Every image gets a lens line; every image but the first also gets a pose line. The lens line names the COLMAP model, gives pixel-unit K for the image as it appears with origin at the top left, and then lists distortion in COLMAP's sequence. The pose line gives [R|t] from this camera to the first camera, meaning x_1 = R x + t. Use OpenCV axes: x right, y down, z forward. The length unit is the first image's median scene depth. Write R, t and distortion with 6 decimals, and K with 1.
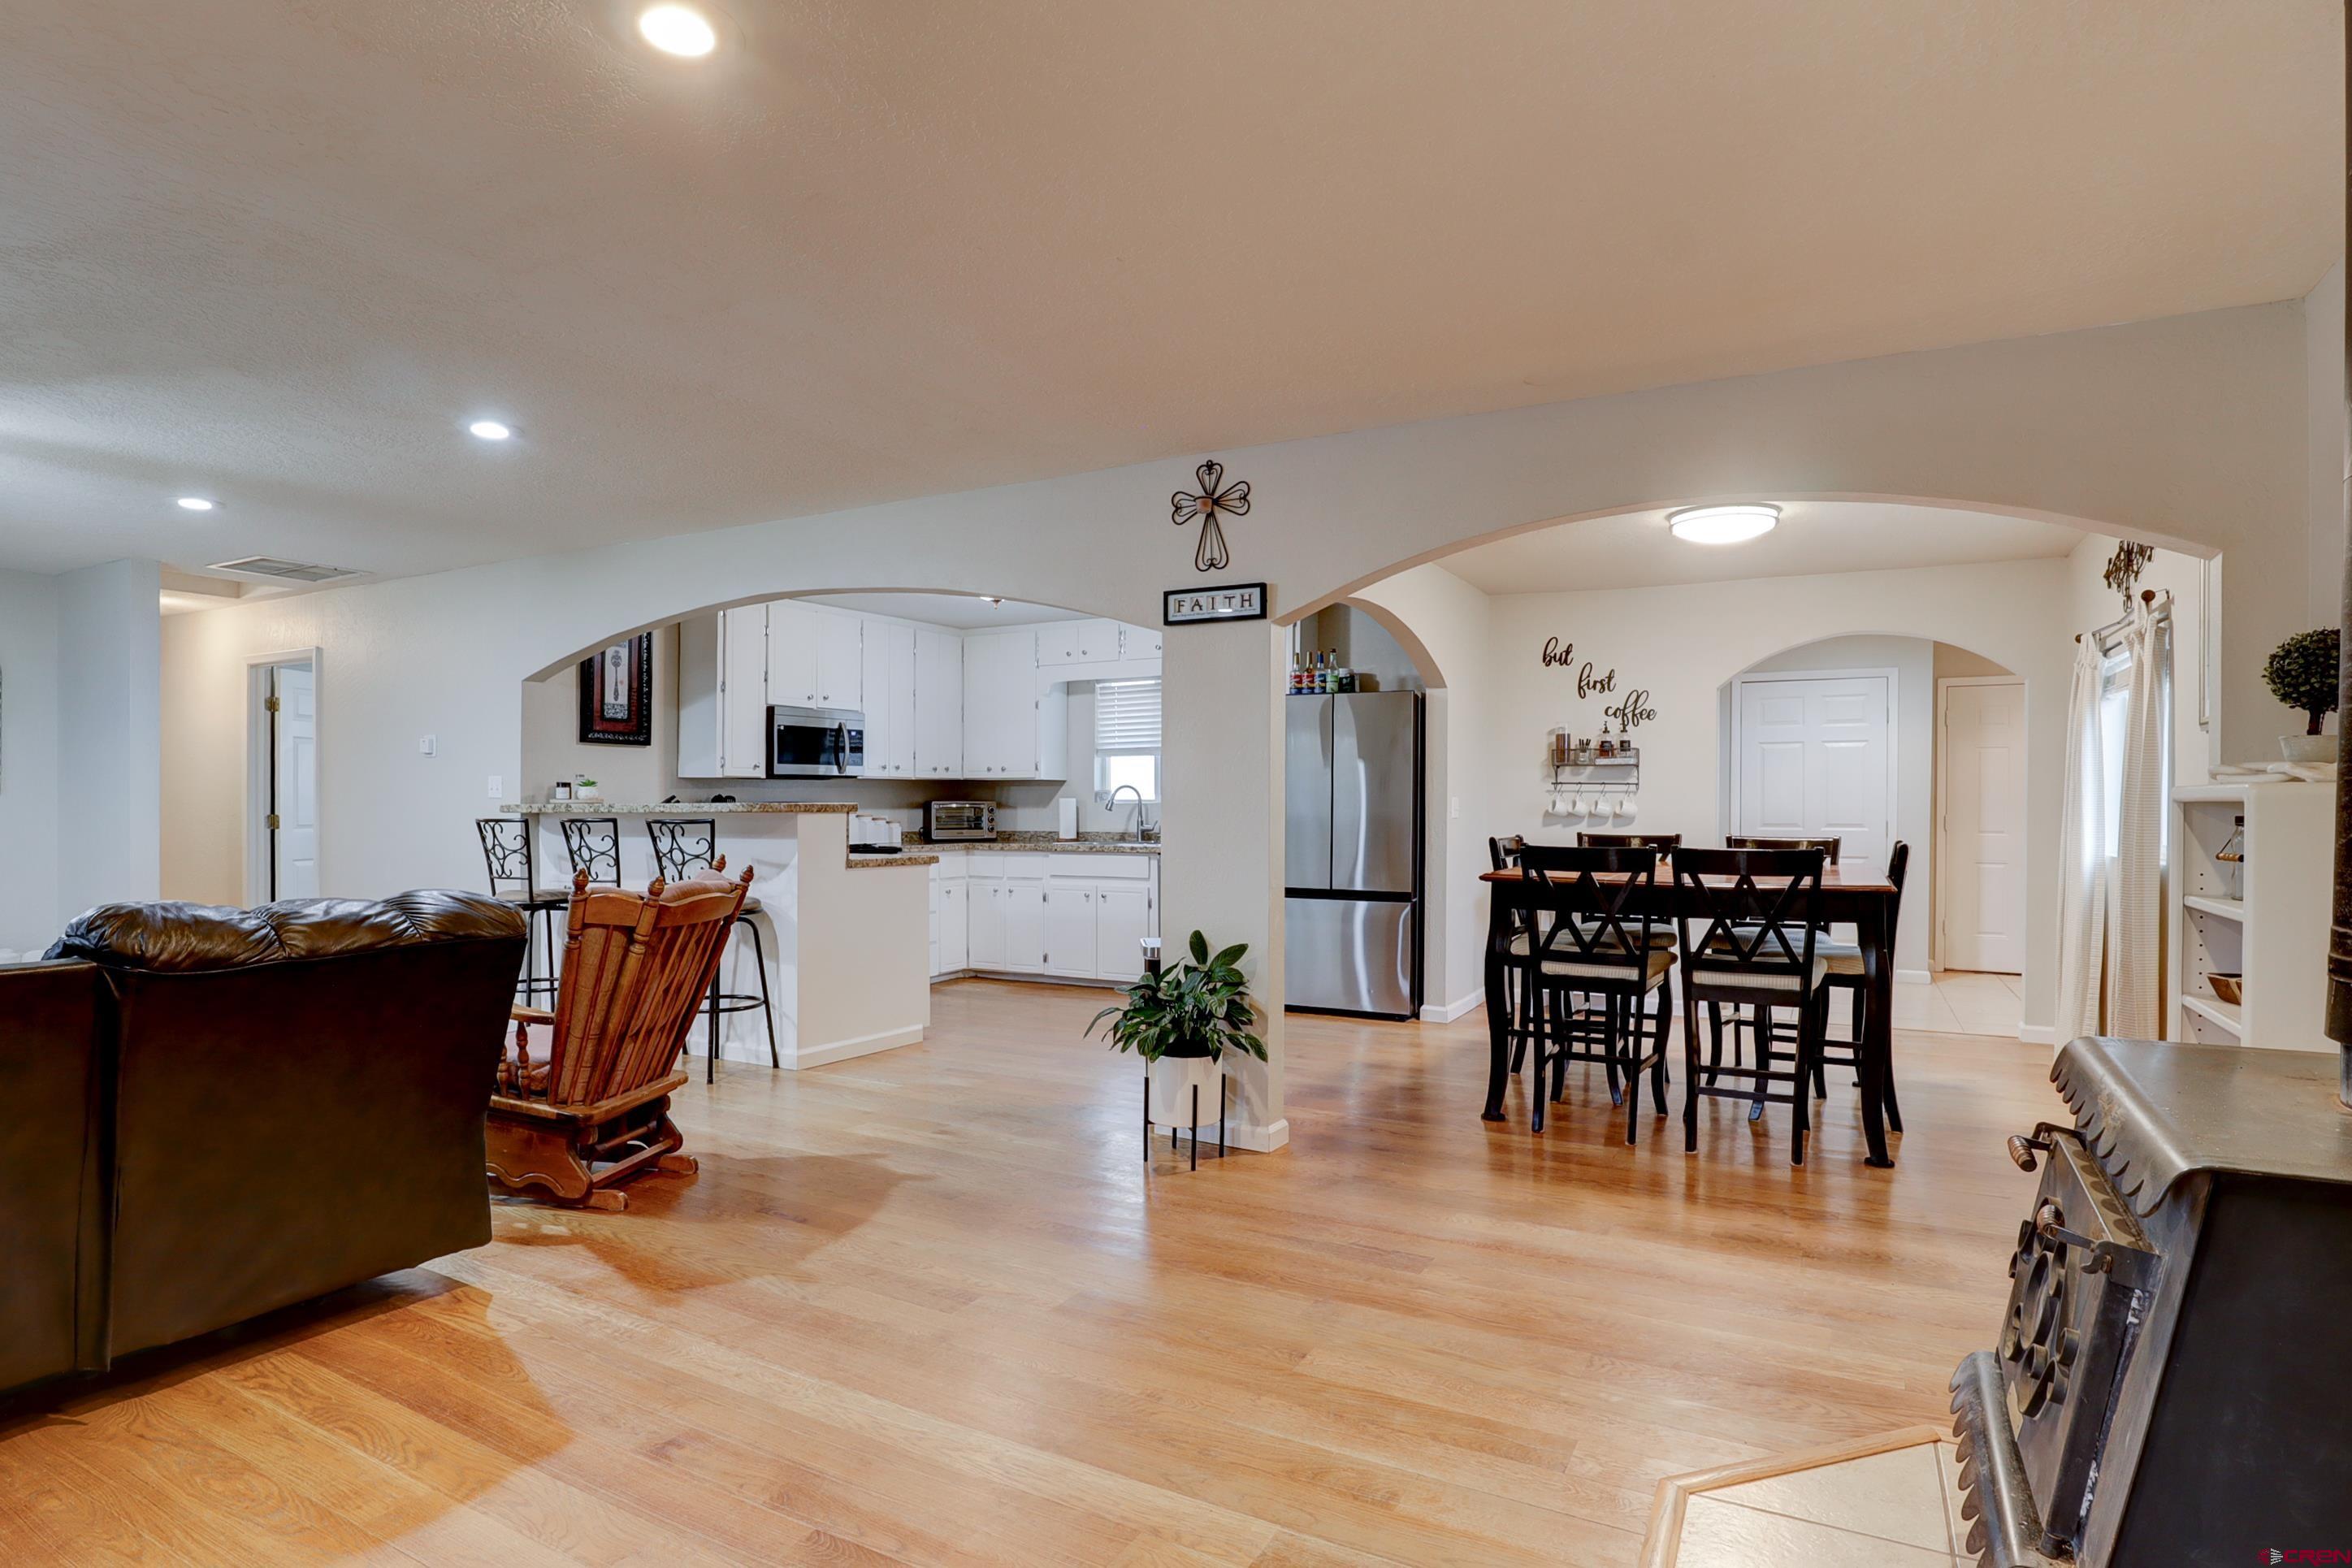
lens RADIAL K [[1224.6, 0, 1163.9], [0, 1224.6, 820.1], [0, 0, 1]] dist [-0.024124, 0.000375]
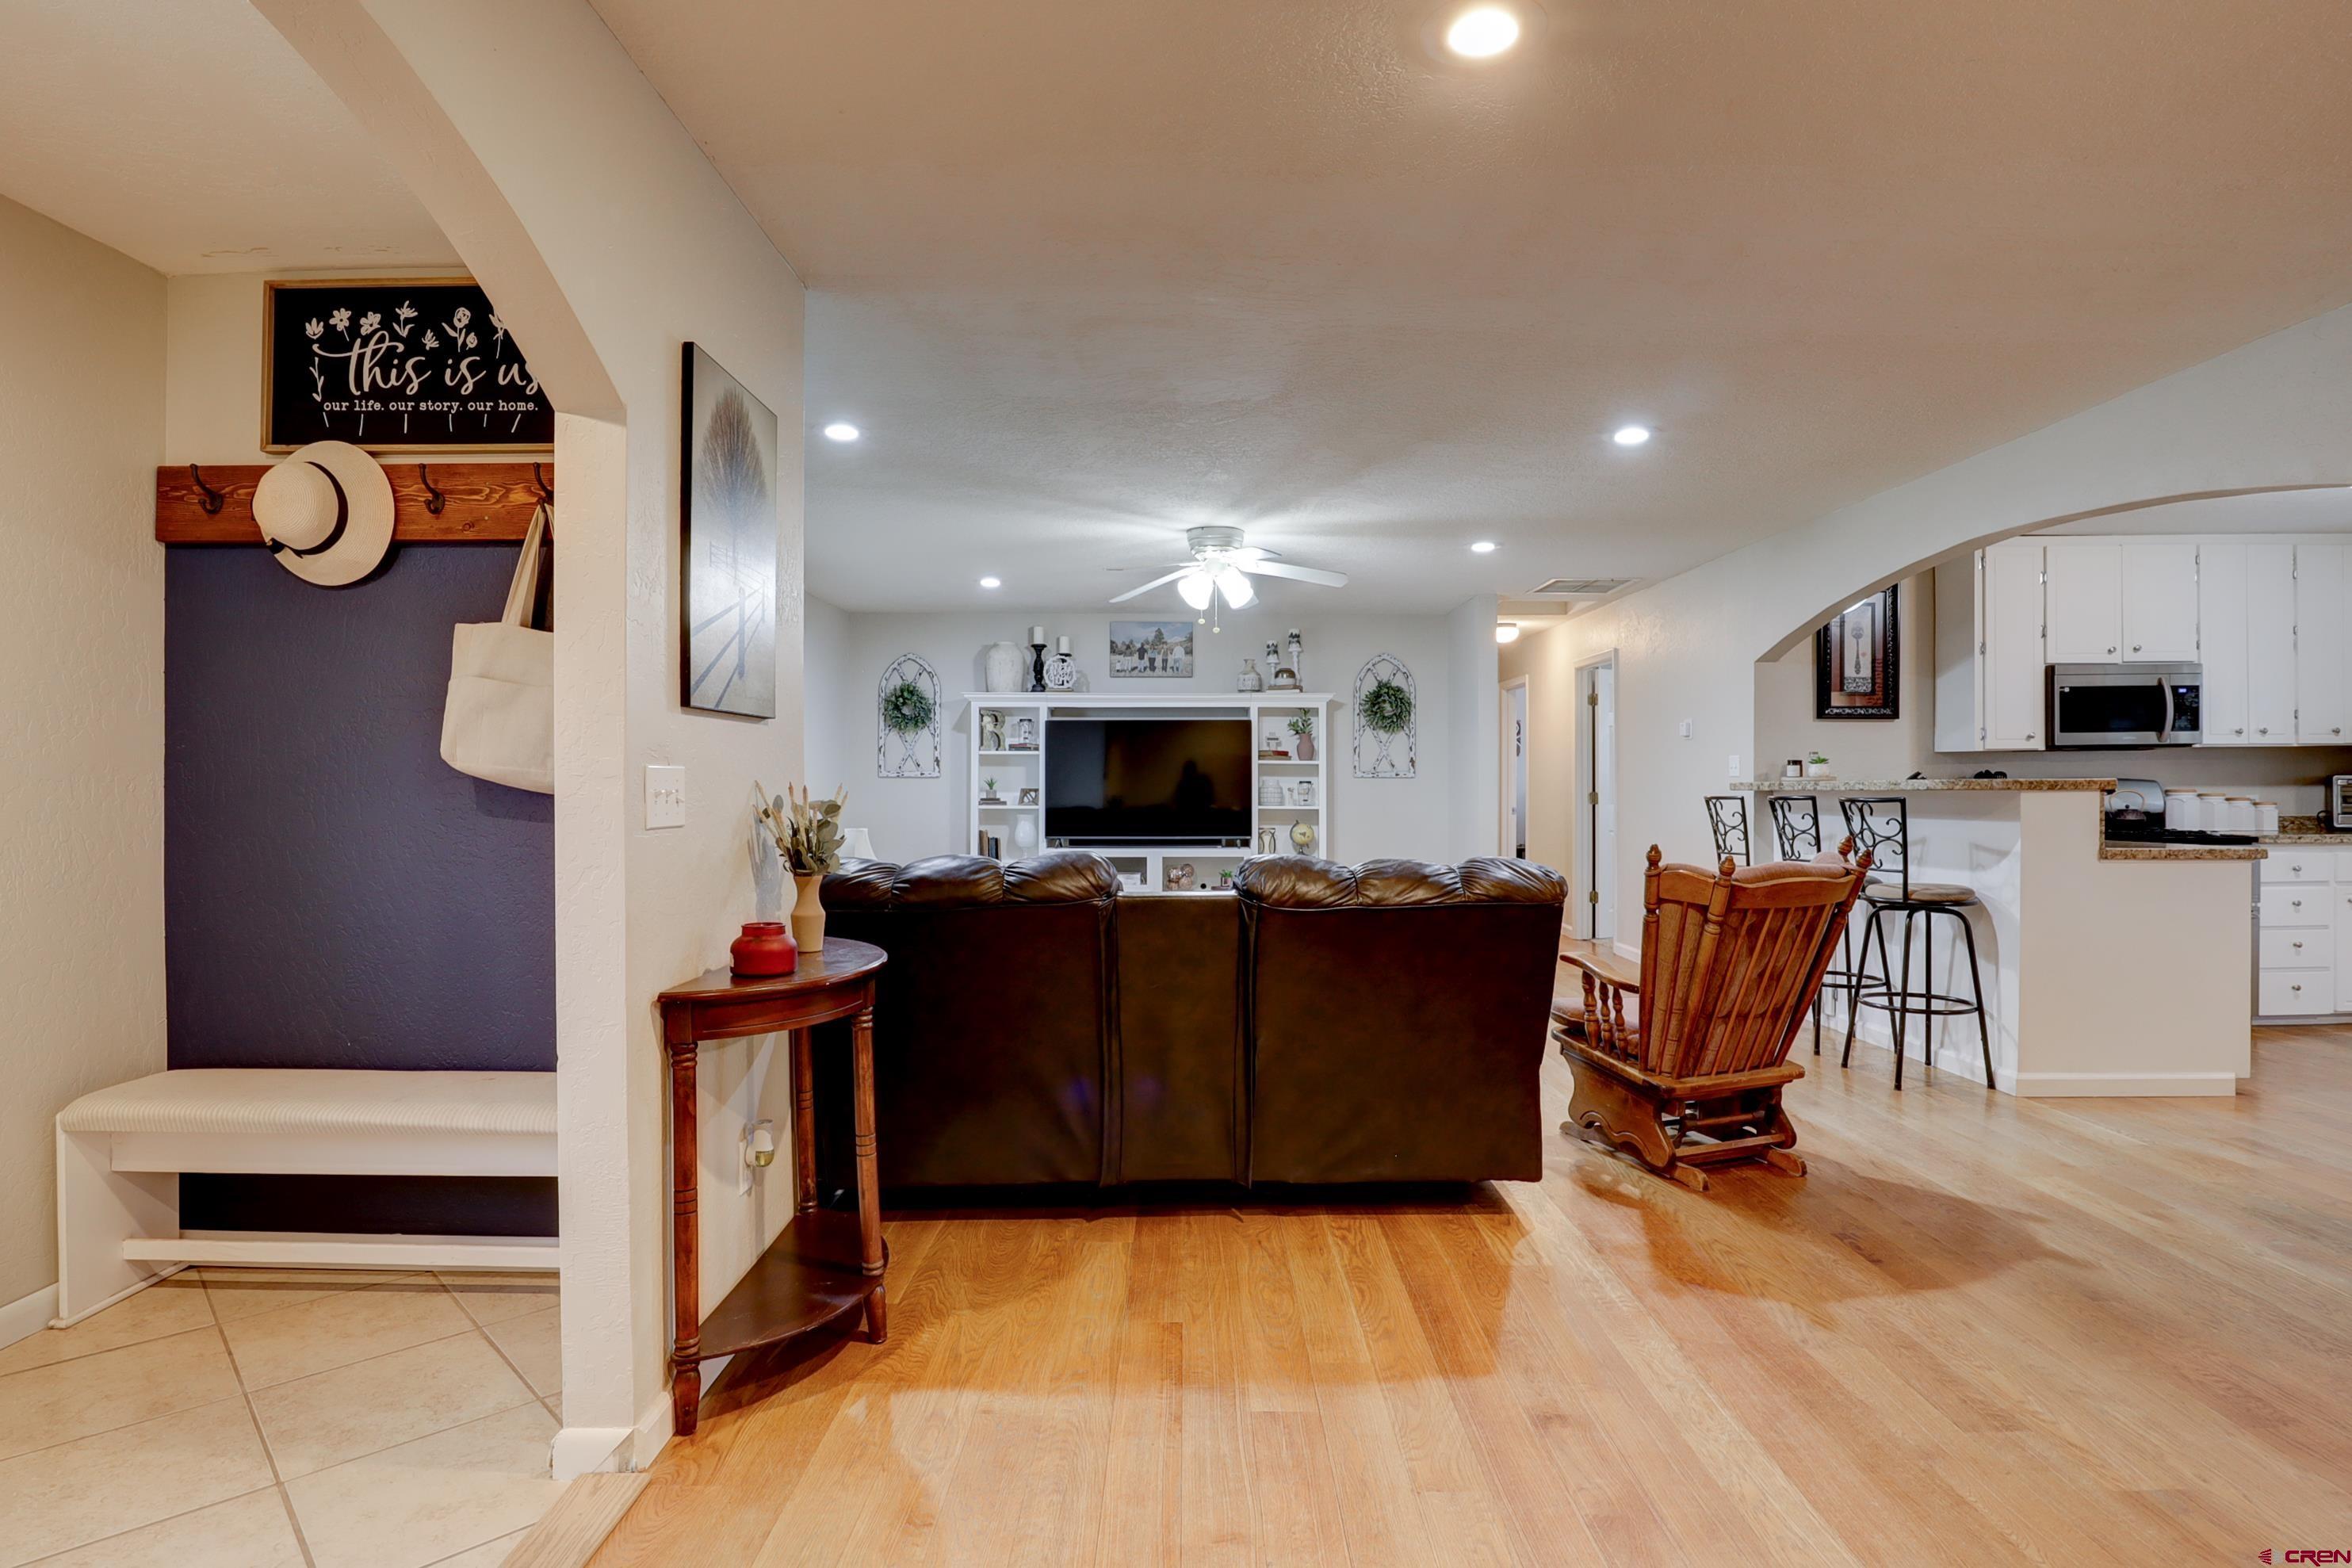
lens RADIAL K [[1190.1, 0, 1176.0], [0, 1190.1, 784.0], [0, 0, 1]] dist [-0.043209, 0.011989]
pose [[0.487665, -0.004672, -0.873018, 0.164370], [-0.006053, 0.999944, -0.008732, 0.000170], [0.873010, 0.009543, 0.487609, 0.140372]]
